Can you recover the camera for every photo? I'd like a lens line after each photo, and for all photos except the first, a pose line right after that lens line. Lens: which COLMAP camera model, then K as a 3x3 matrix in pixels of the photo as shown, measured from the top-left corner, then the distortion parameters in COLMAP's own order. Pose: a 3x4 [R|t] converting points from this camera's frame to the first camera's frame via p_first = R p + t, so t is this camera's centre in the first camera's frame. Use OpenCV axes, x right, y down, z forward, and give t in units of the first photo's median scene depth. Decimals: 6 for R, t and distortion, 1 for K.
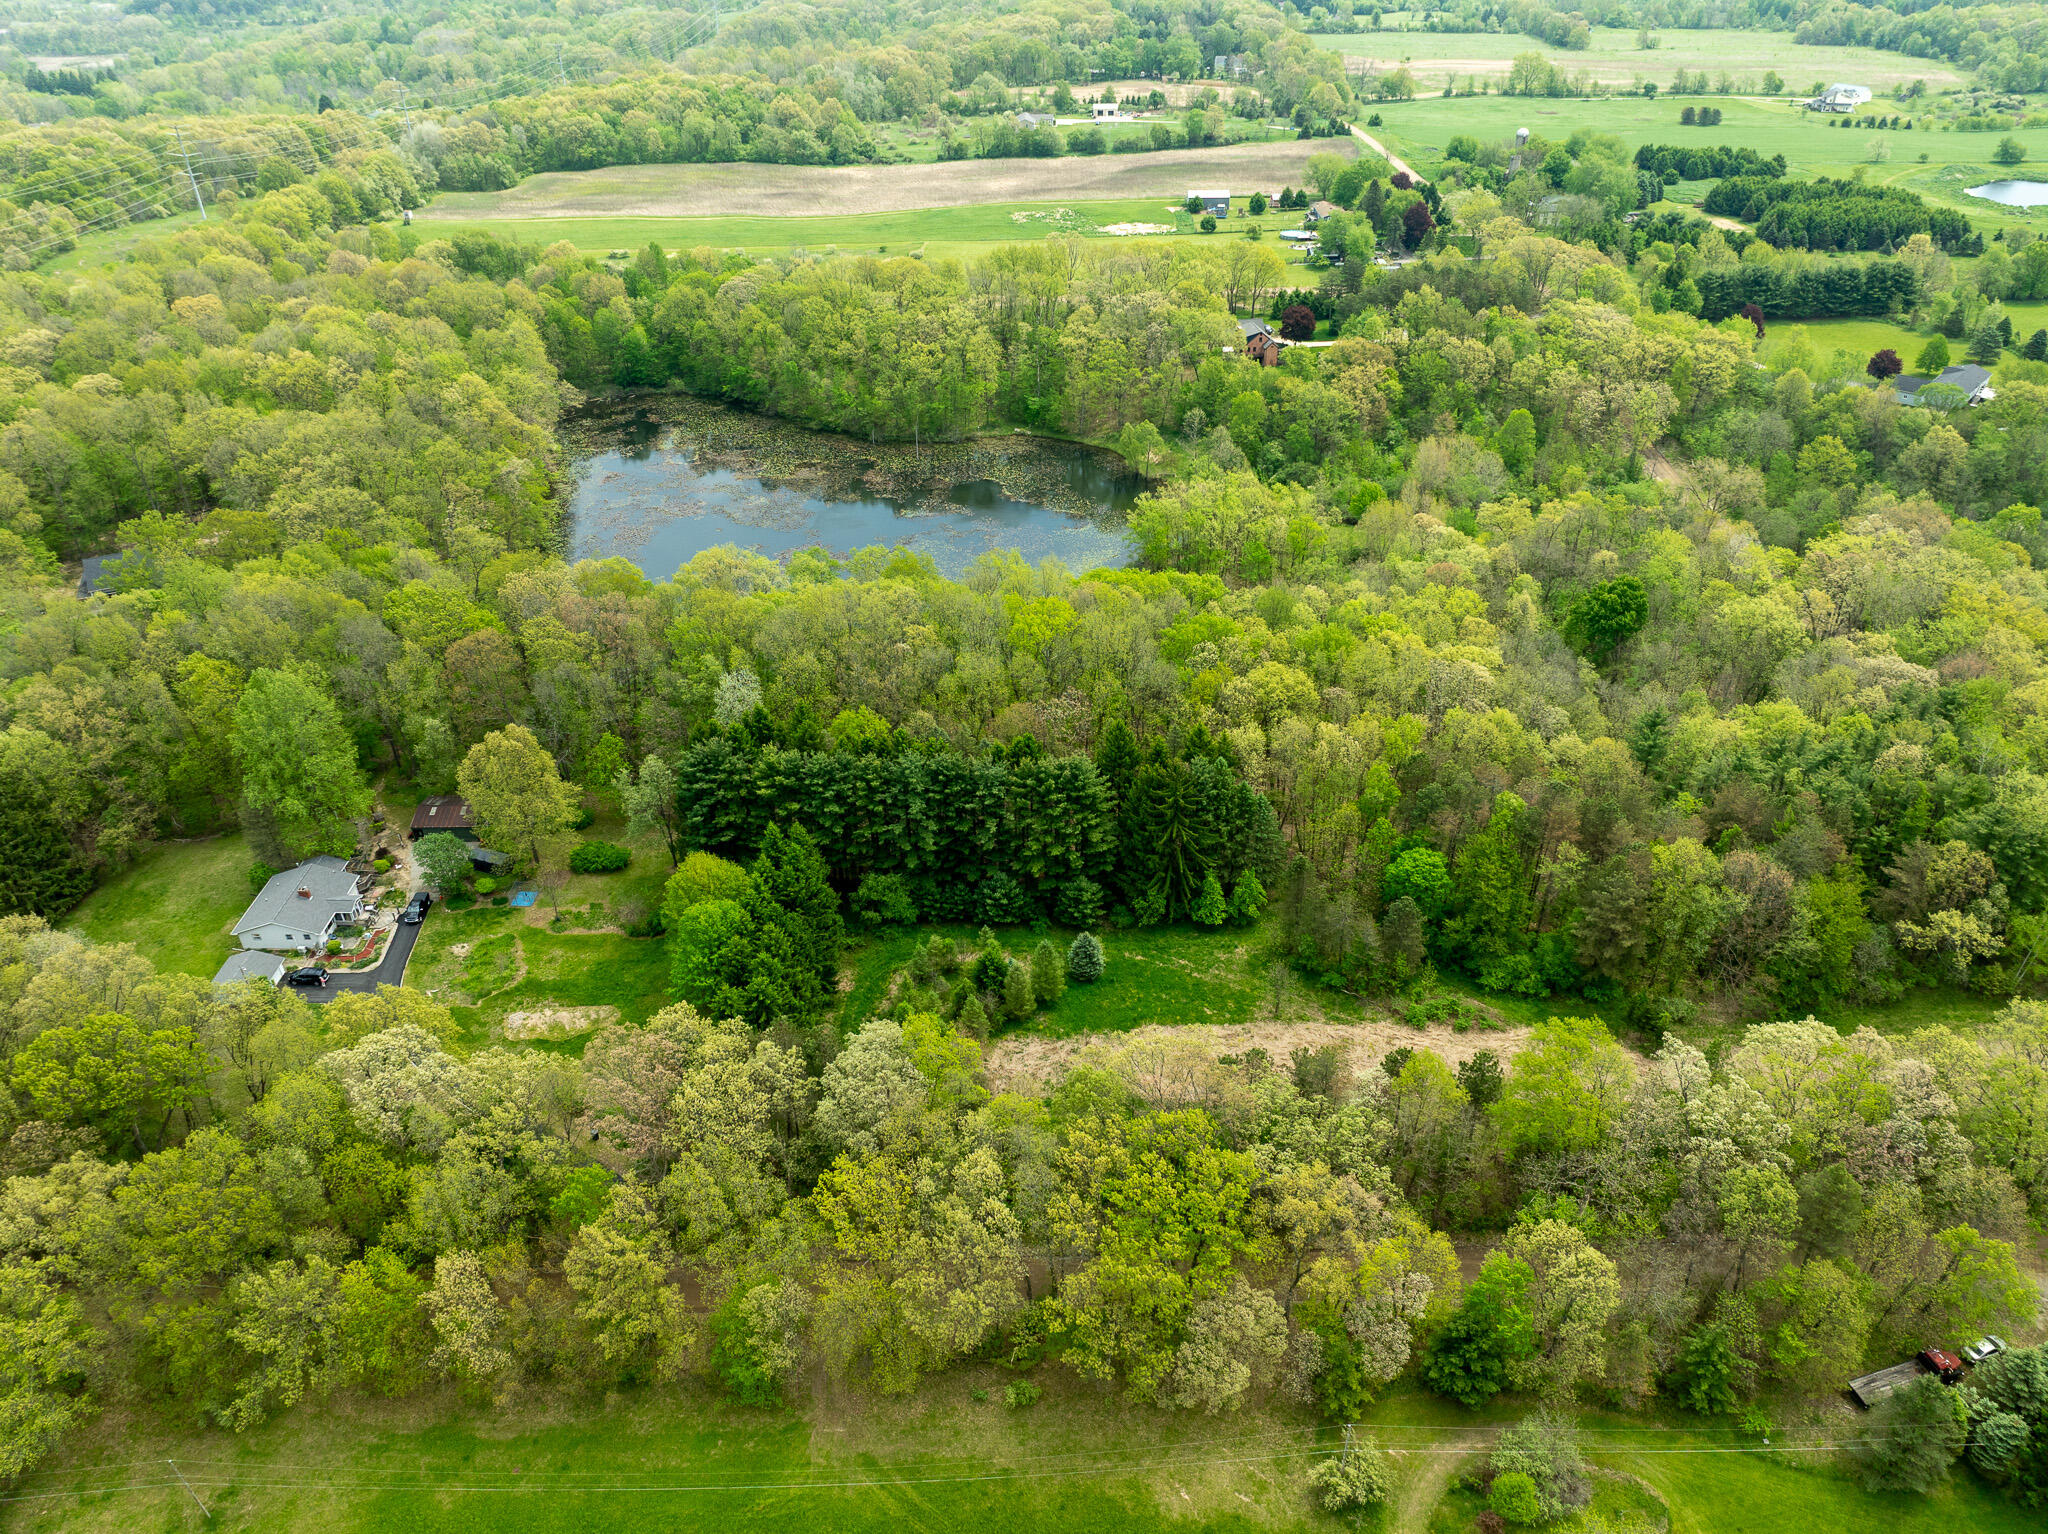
lens RADIAL K [[1461.6, 0, 1023.4], [0, 1461.6, 772.7], [0, 0, 1]] dist [-0.055561, 0.013316]
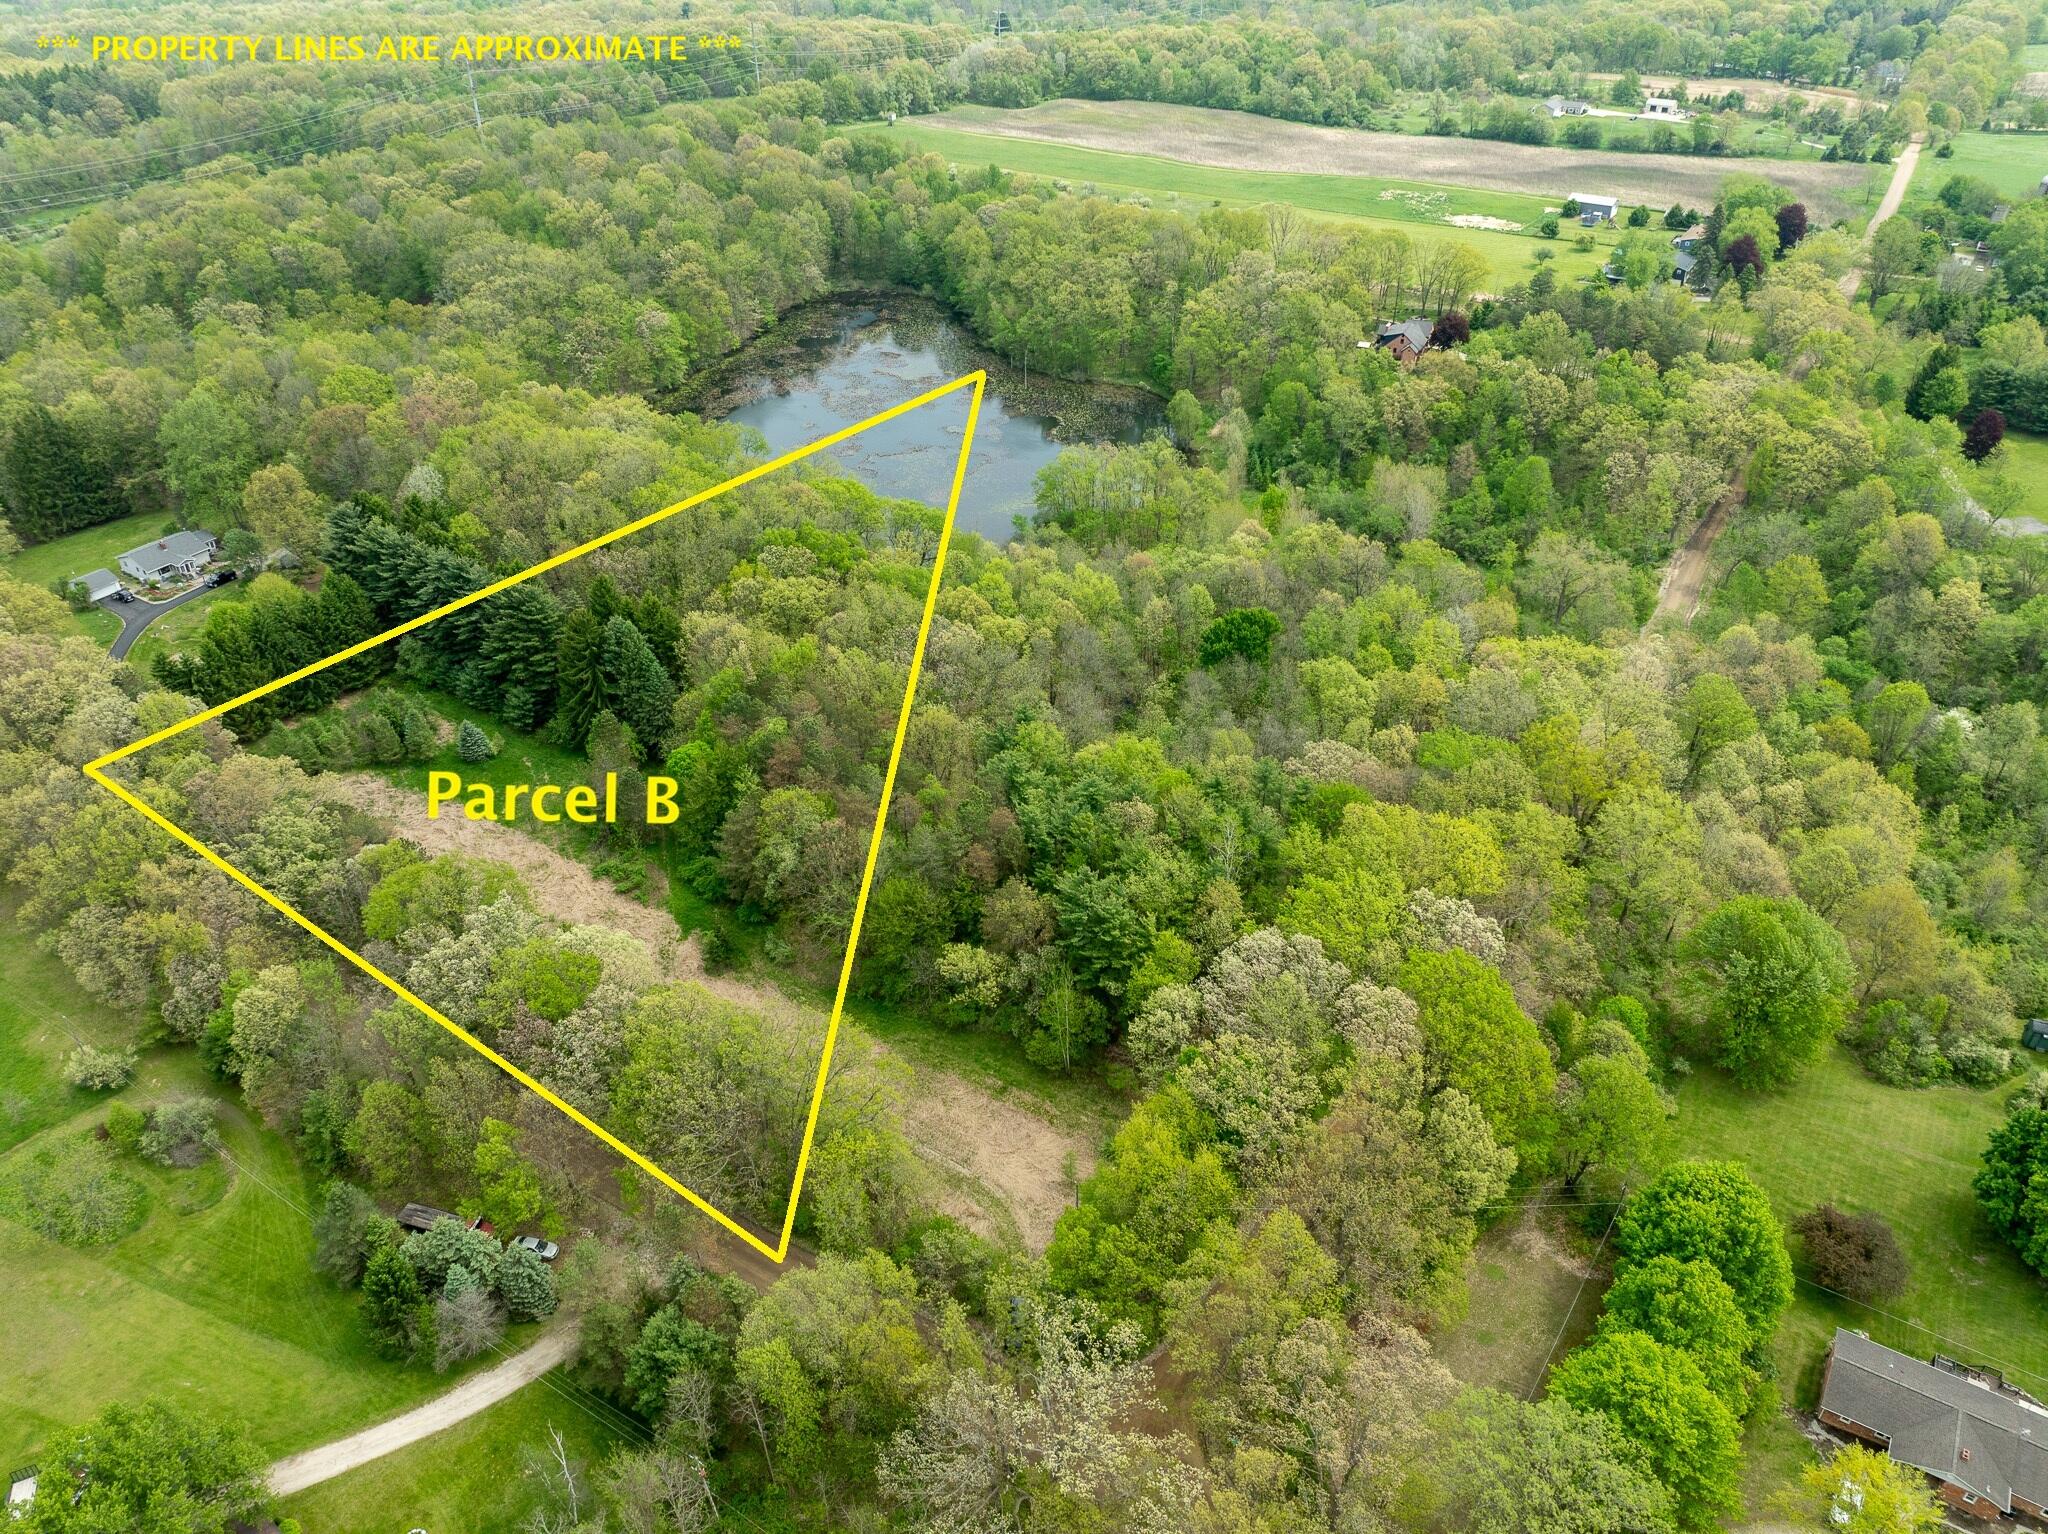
lens RADIAL K [[1461.6, 0, 1031.5], [0, 1461.6, 761.2], [0, 0, 1]] dist [-0.055561, 0.013316]
pose [[0.833075, 0.312949, -0.456124, 0.298797], [-0.303588, 0.947963, 0.095924, -0.036021], [0.462408, 0.058562, 0.884731, 0.045112]]
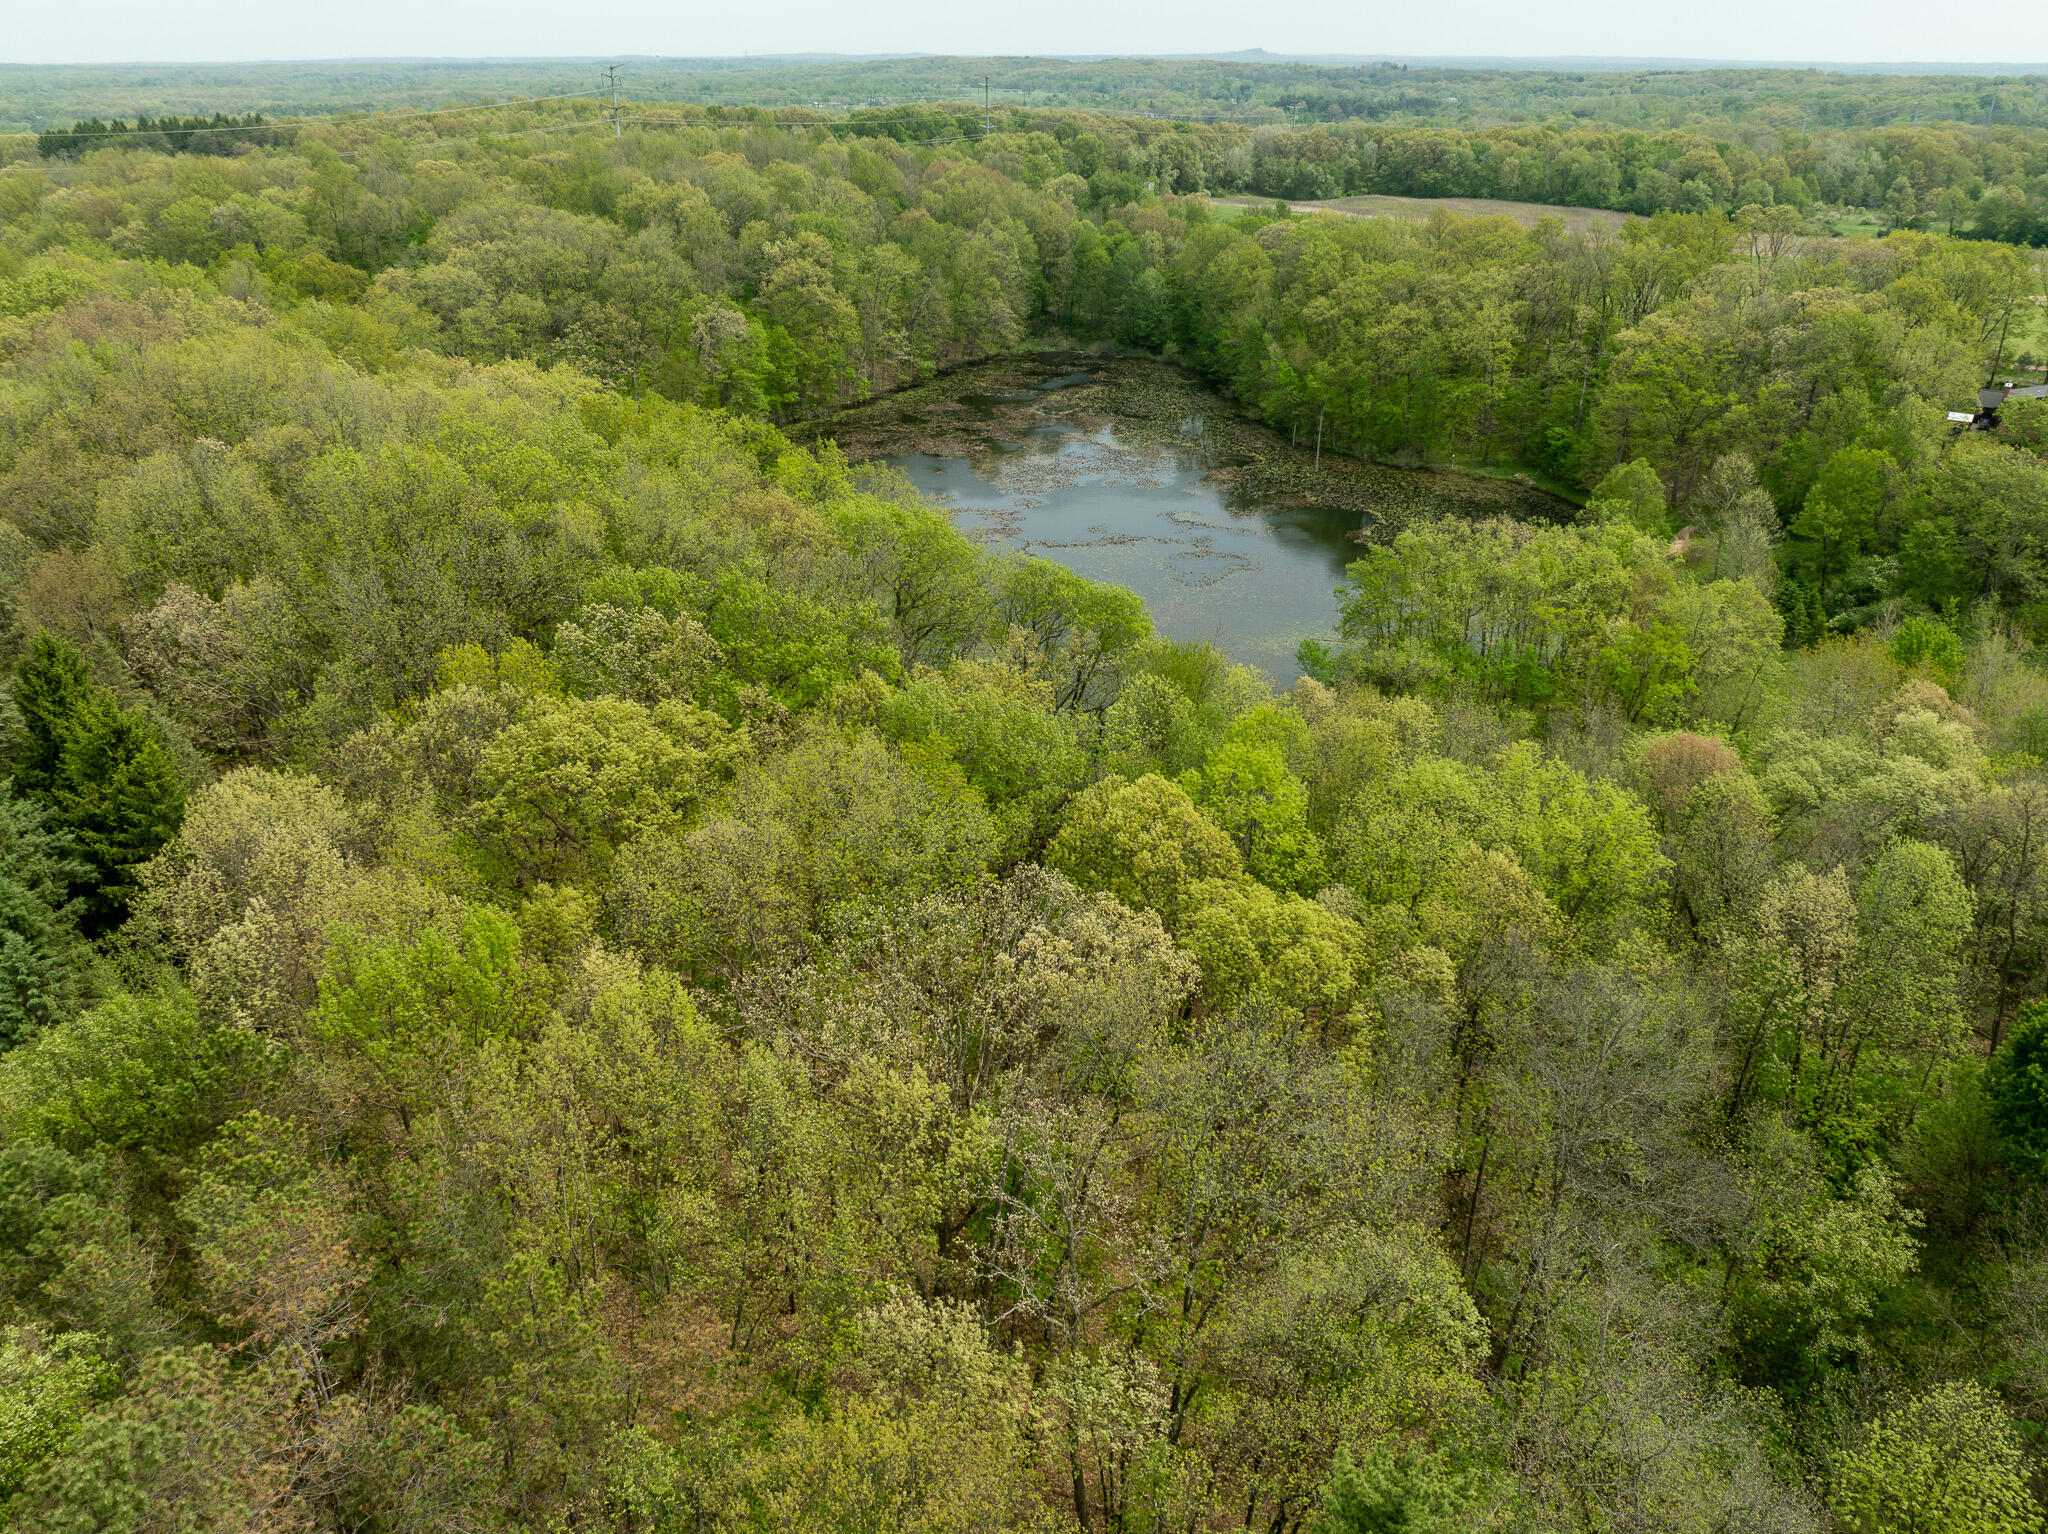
lens RADIAL K [[1461.6, 0, 1029.4], [0, 1461.6, 774.0], [0, 0, 1]] dist [-0.055561, 0.013316]
pose [[0.719110, 0.318251, -0.617736, 0.157822], [-0.389904, 0.920629, 0.020409, -0.035906], [0.575200, 0.226182, 0.786121, 0.279024]]
